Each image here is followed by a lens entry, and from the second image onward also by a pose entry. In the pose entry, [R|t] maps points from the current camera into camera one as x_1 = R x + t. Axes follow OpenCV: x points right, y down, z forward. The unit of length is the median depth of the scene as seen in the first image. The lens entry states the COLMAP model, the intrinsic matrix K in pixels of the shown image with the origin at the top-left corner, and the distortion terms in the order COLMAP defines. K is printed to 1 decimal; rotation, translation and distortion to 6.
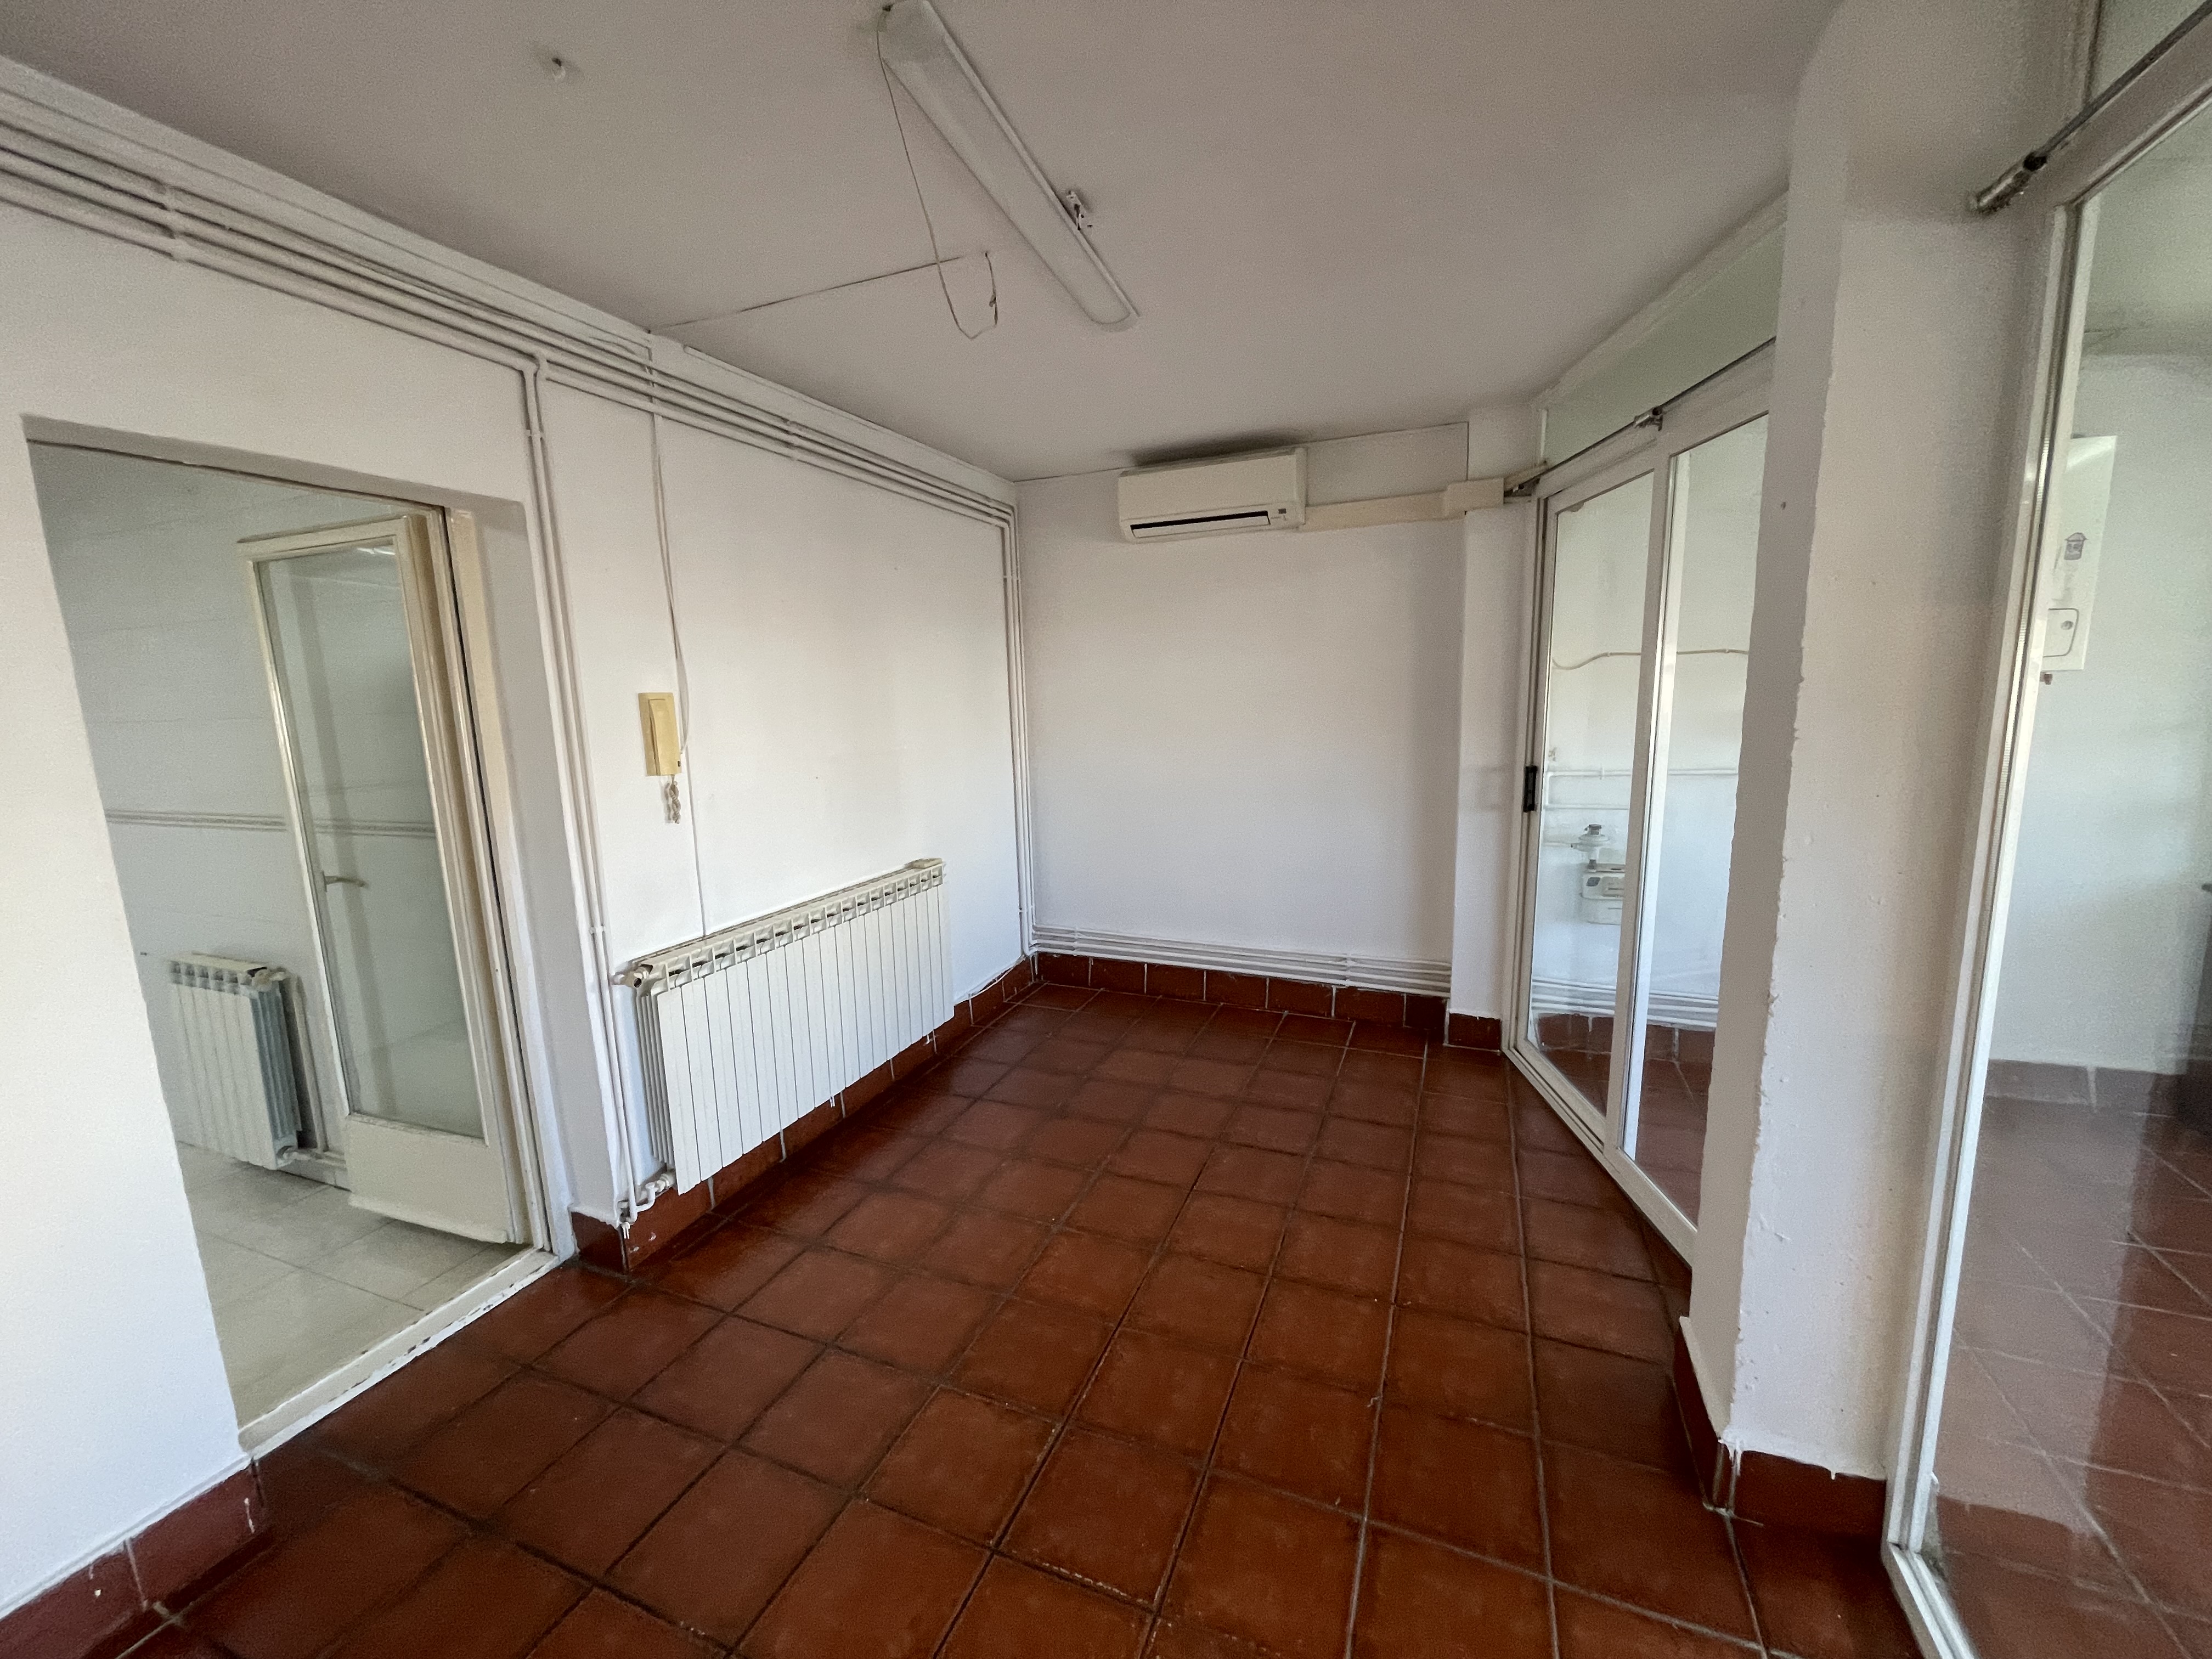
lens RADIAL K [[897.8, 0, 1104.6], [0, 897.8, 837.4], [0, 0, 1]] dist [-0.003594, 0.001343]
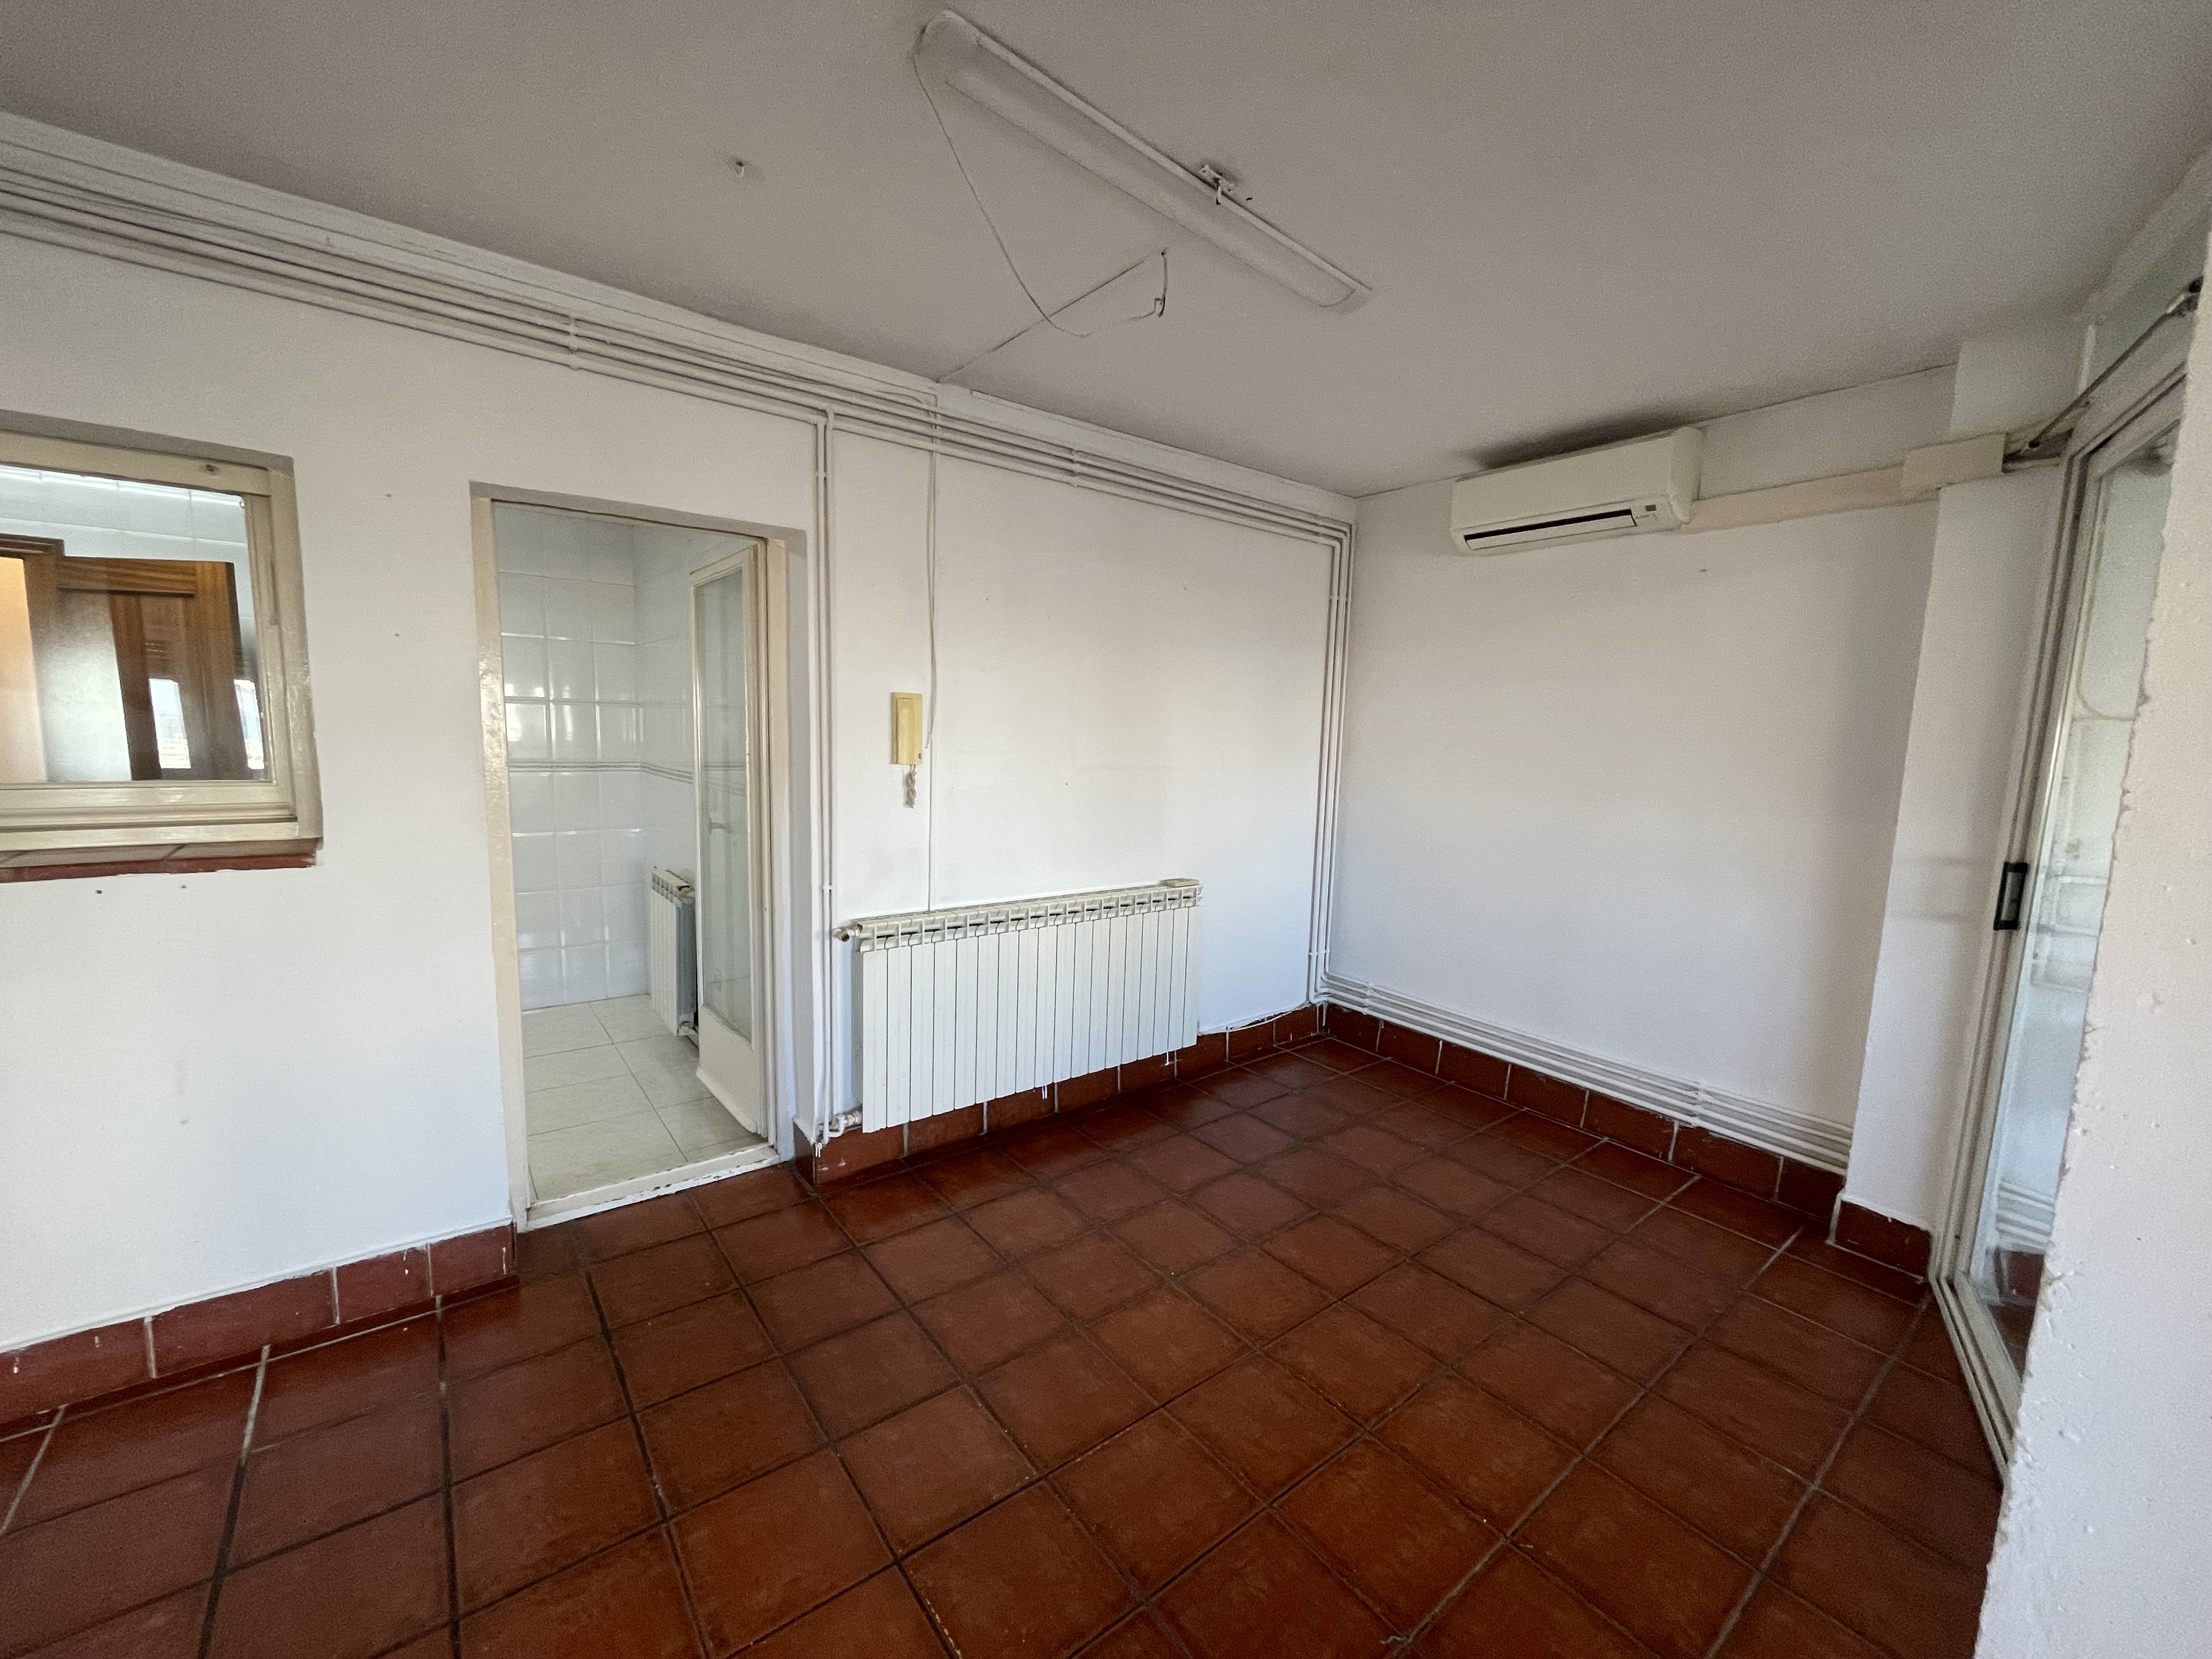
lens RADIAL K [[897.8, 0, 1099.3], [0, 897.8, 837.4], [0, 0, 1]] dist [-0.003594, 0.001343]
pose [[0.862932, 0.114095, -0.492271, 0.265368], [-0.135016, 0.990818, -0.007034, -0.002434], [0.486949, 0.072534, 0.870414, 0.118798]]
